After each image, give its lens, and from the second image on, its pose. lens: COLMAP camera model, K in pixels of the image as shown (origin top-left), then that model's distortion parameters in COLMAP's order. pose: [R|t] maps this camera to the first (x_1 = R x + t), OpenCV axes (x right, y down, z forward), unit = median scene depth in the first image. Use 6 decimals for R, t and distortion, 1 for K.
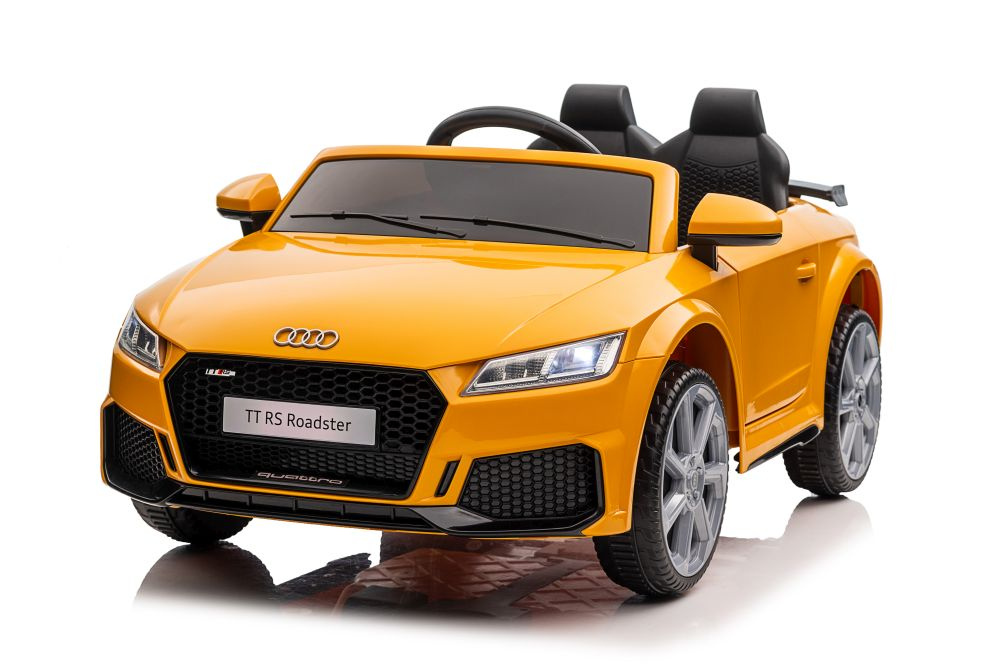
lens RADIAL K [[2277.3, 0, 500.0], [0, 2277.3, 333.5], [0, 0, 1]] dist [0.031792, 0.054774]
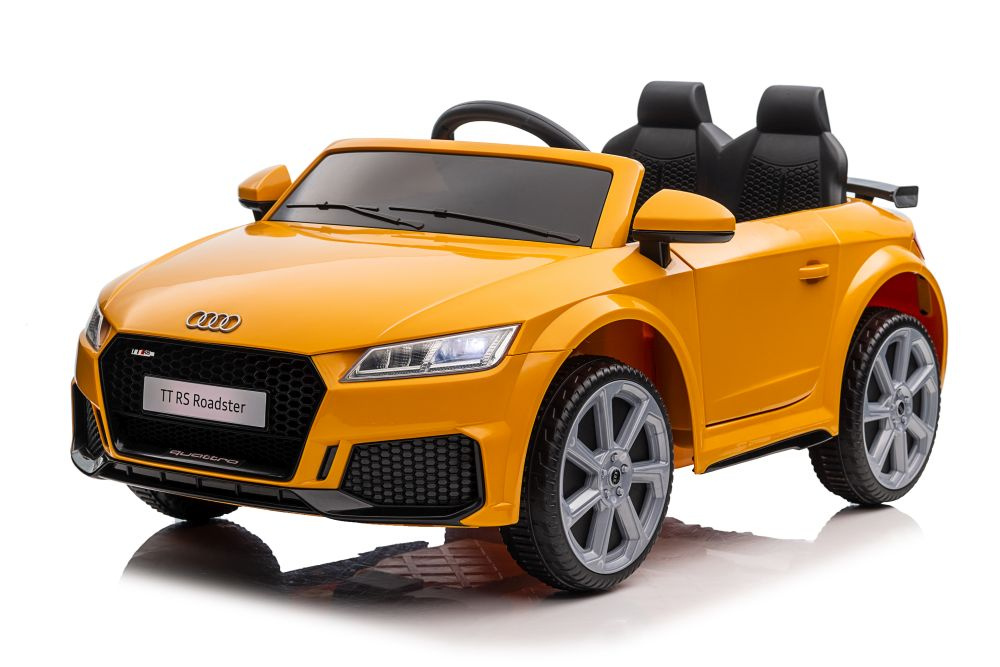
lens RADIAL K [[2277.3, 0, 500.0], [0, 2277.3, 333.5], [0, 0, 1]] dist [0.031792, 0.054774]
pose [[0.974584, 0.029225, -0.222109, 0.267298], [-0.029864, 0.999554, 0.000483, 0.002989], [0.222024, 0.006162, 0.975022, 0.022122]]
